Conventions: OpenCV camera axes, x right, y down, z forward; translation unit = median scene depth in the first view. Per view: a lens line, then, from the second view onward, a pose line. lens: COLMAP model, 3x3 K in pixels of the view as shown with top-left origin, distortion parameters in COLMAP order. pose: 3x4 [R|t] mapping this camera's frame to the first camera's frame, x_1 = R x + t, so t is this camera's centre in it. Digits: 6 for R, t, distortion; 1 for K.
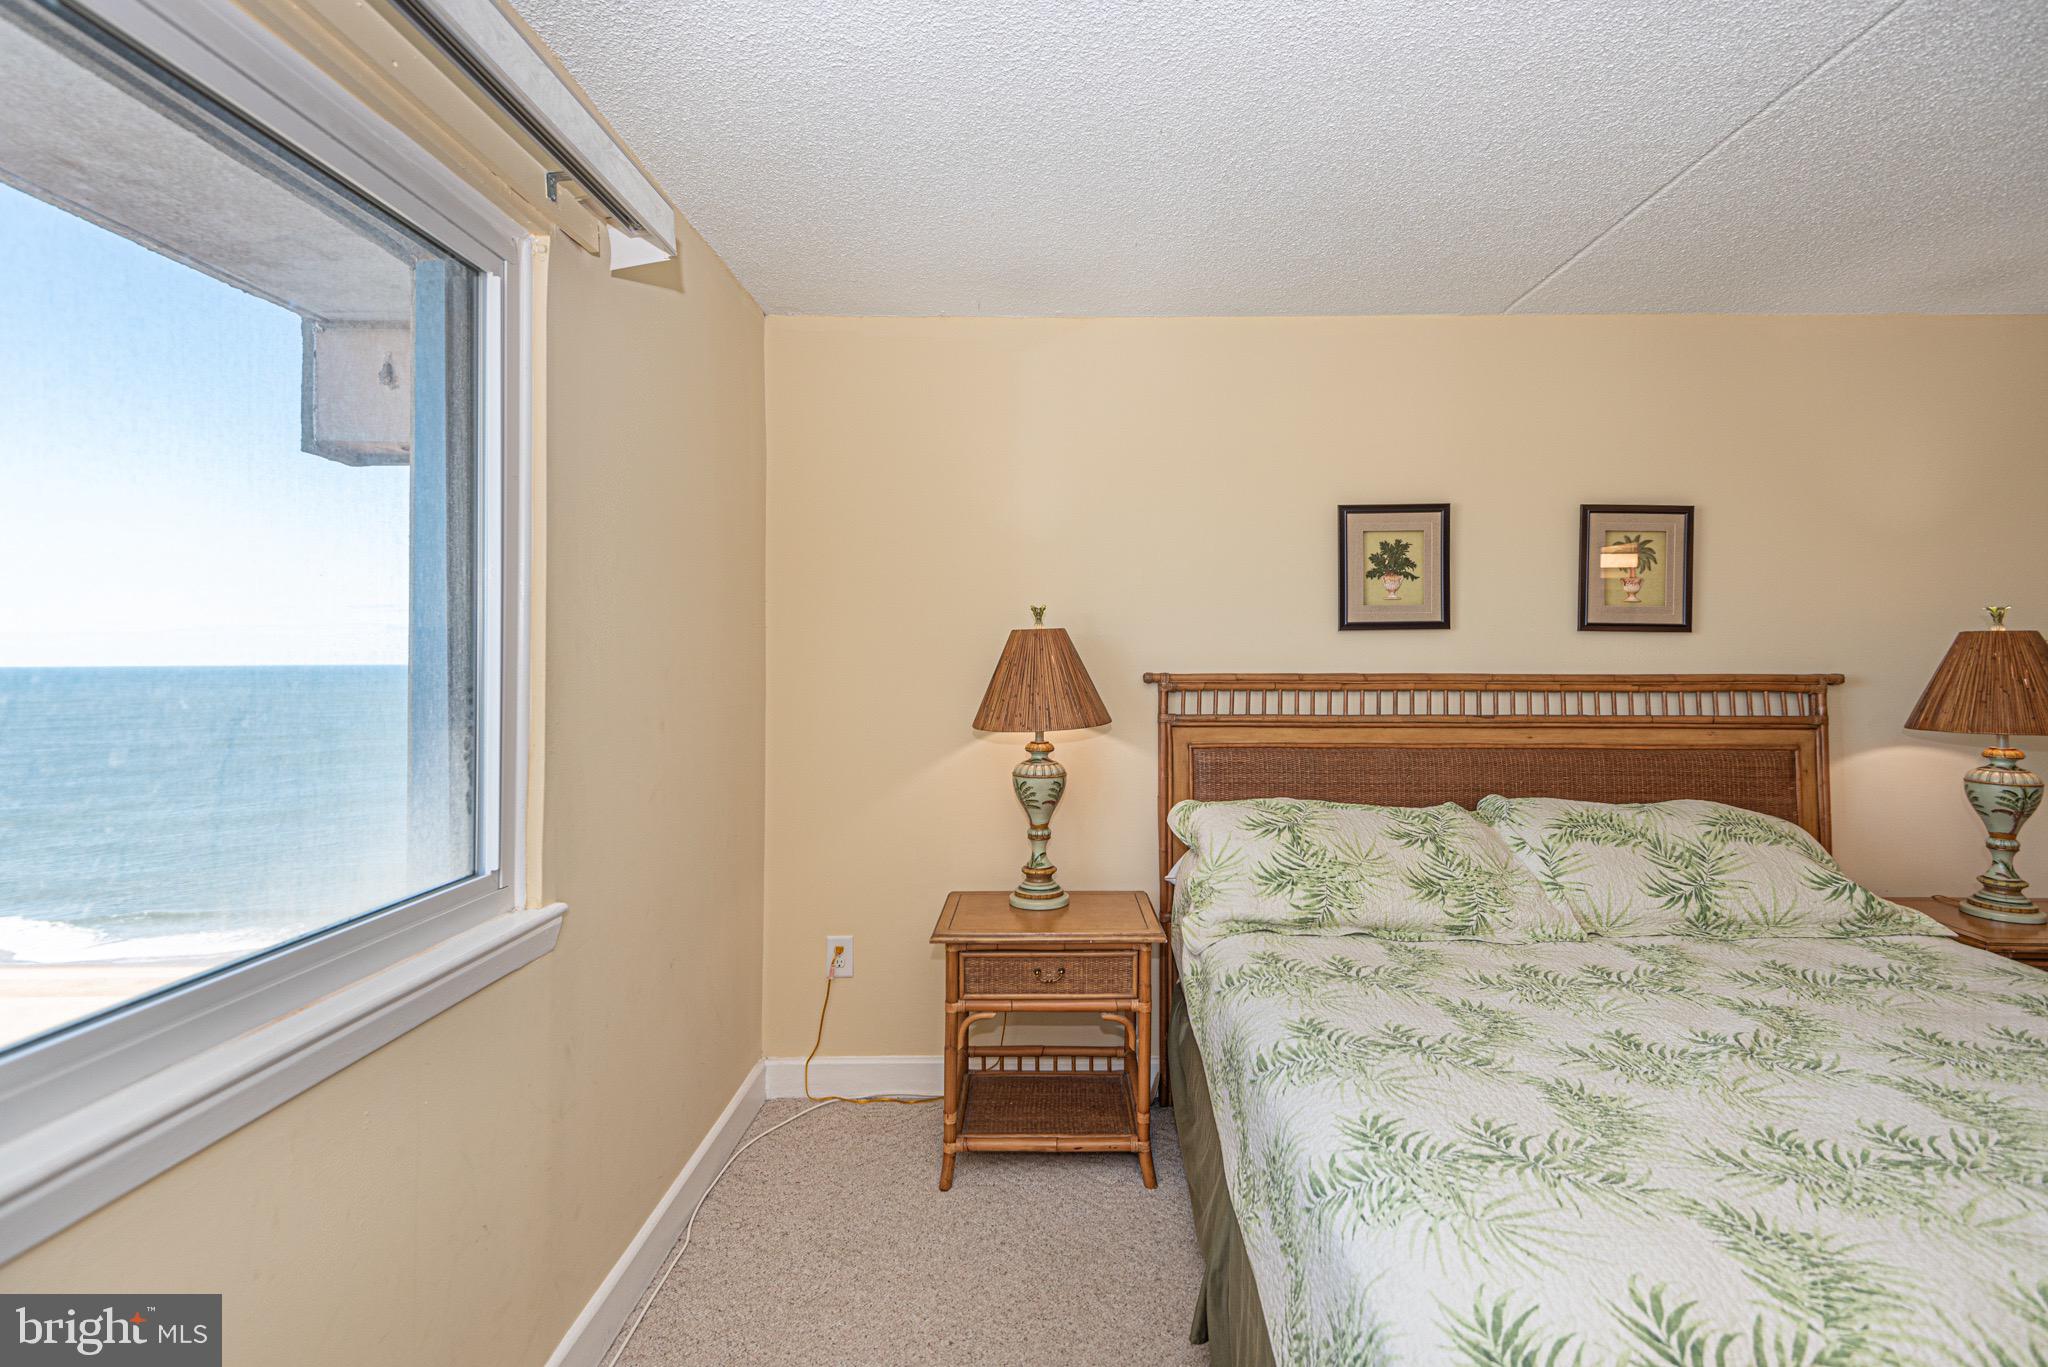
lens RADIAL K [[942.9, 0, 1024.8], [0, 942.9, 654.1], [0, 0, 1]] dist [0.027072, -0.018410]
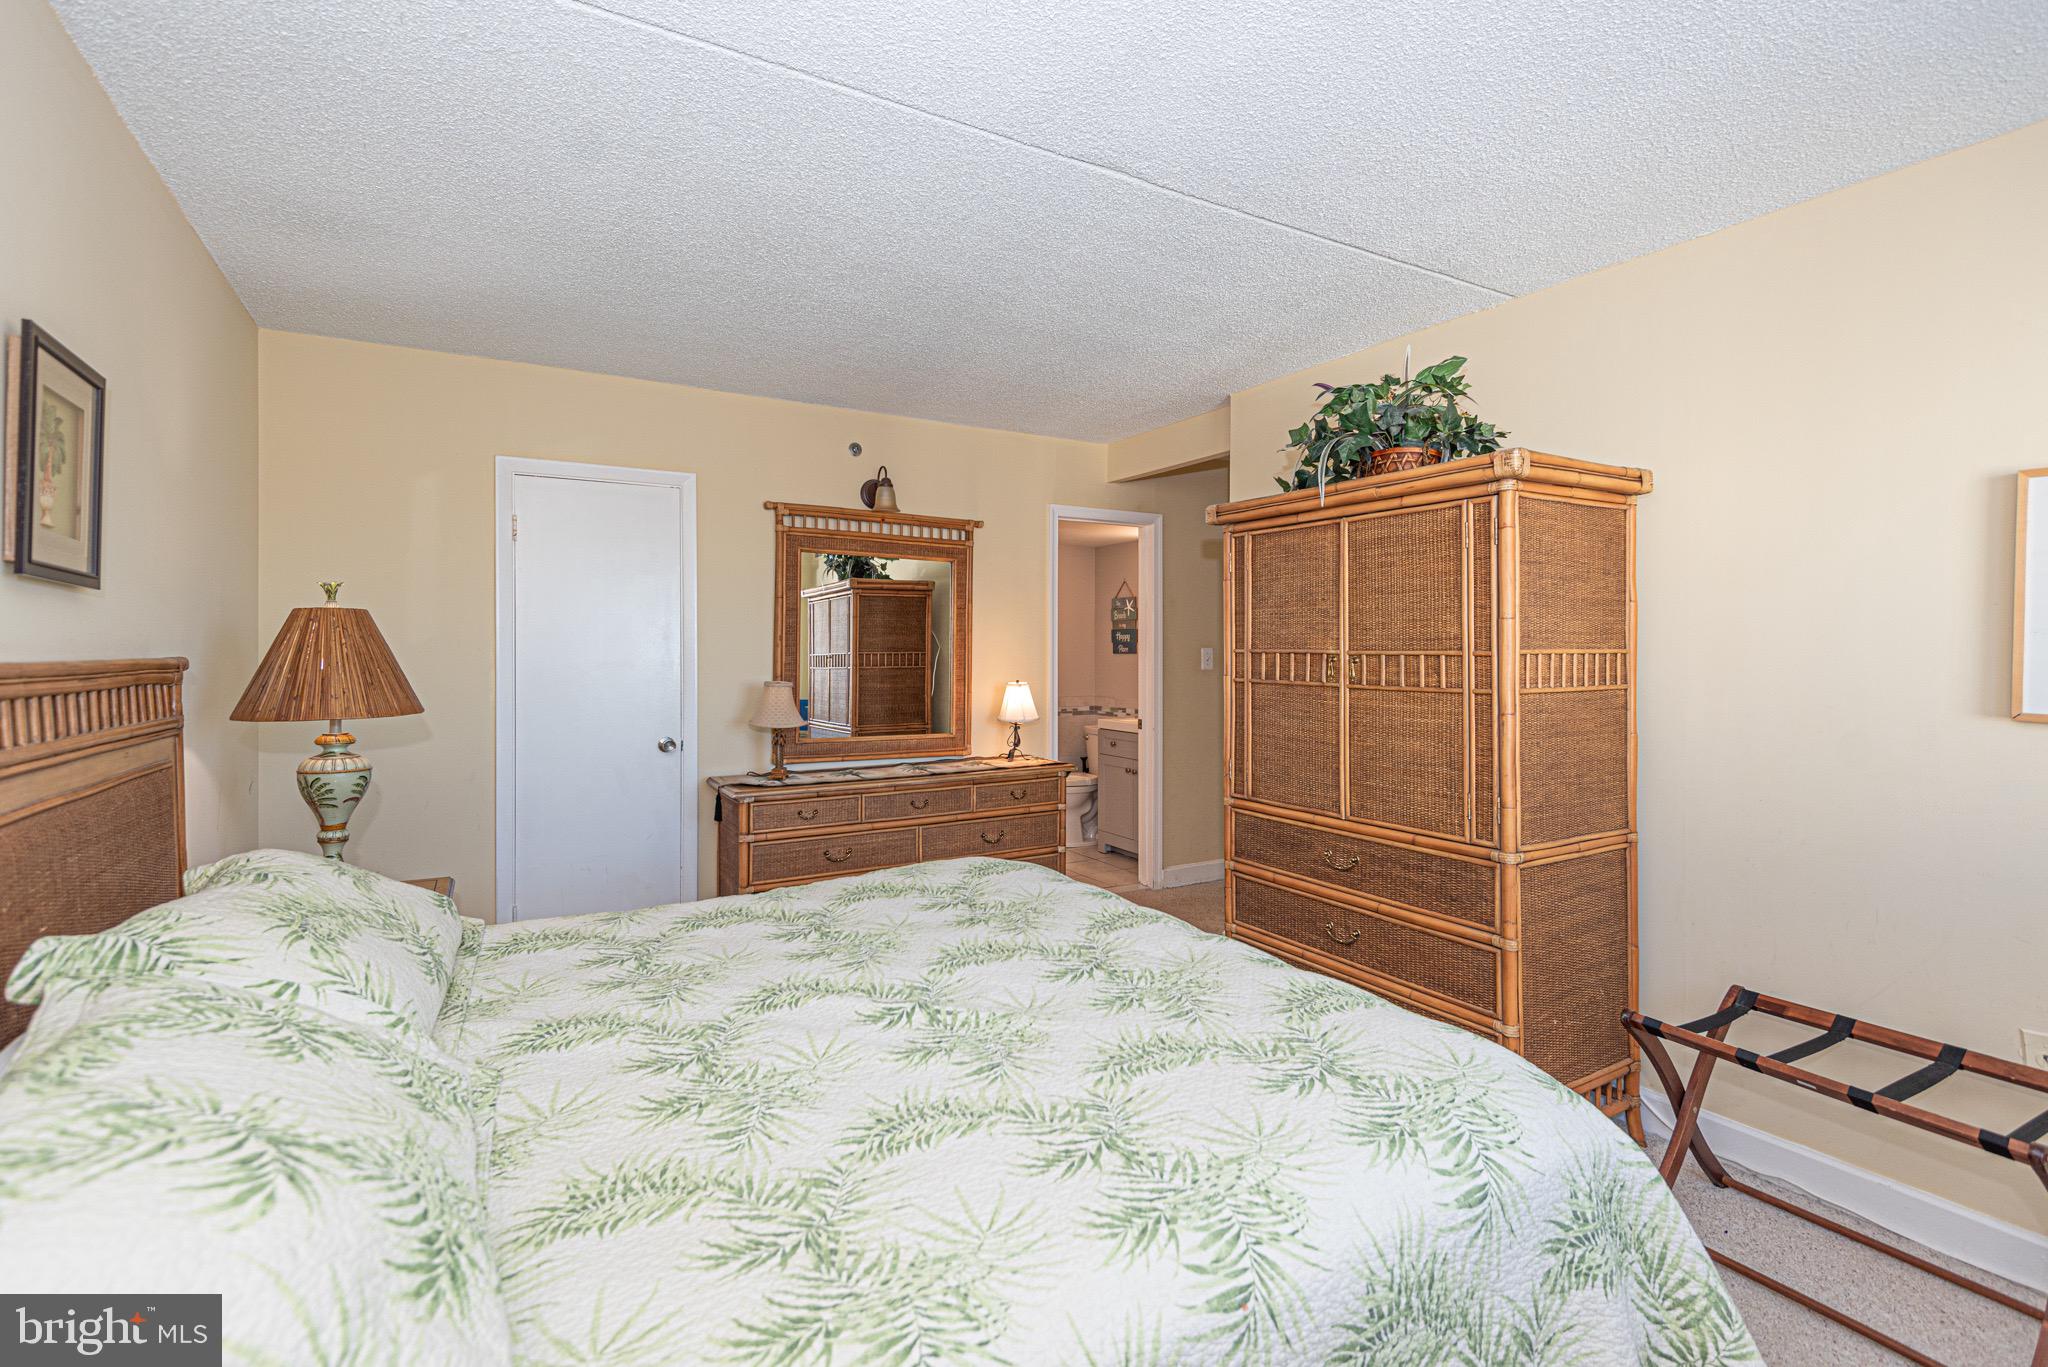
lens RADIAL K [[942.9, 0, 1024.8], [0, 942.9, 654.1], [0, 0, 1]] dist [0.027072, -0.018410]
pose [[-0.515785, -0.005019, 0.856703, -0.168627], [0.000398, 0.999981, 0.006097, 0.020996], [-0.856718, 0.003486, -0.515773, 1.231181]]
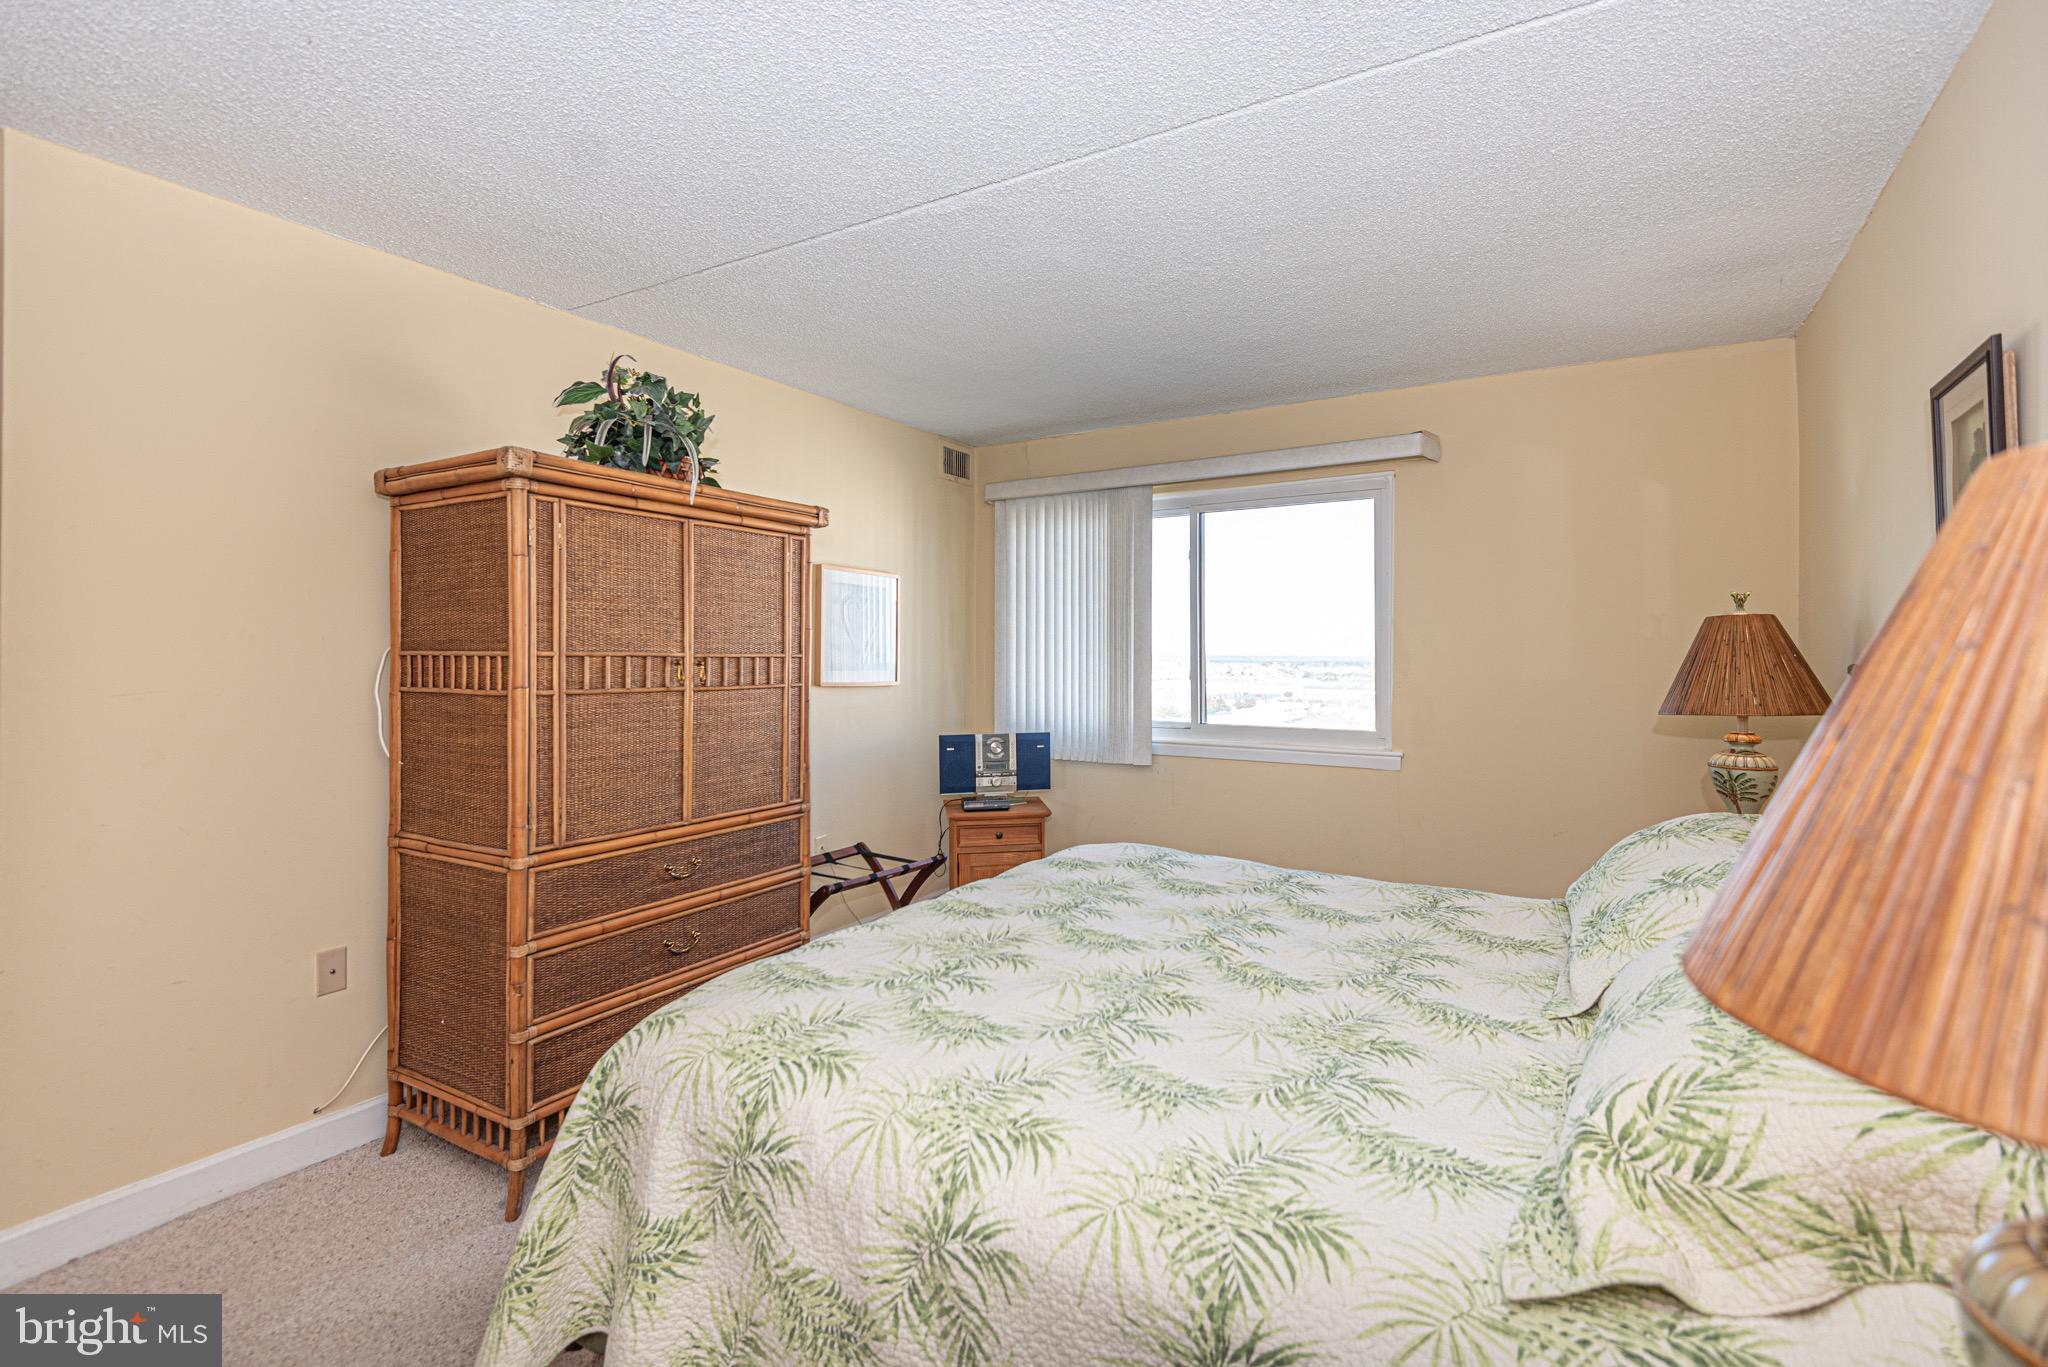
lens RADIAL K [[942.9, 0, 1024.8], [0, 942.9, 654.1], [0, 0, 1]] dist [0.027072, -0.018410]
pose [[-0.502378, -0.001586, -0.864646, 1.448435], [-0.006926, 0.999974, 0.002190, 0.019292], [0.864620, 0.007089, -0.502376, 1.224532]]
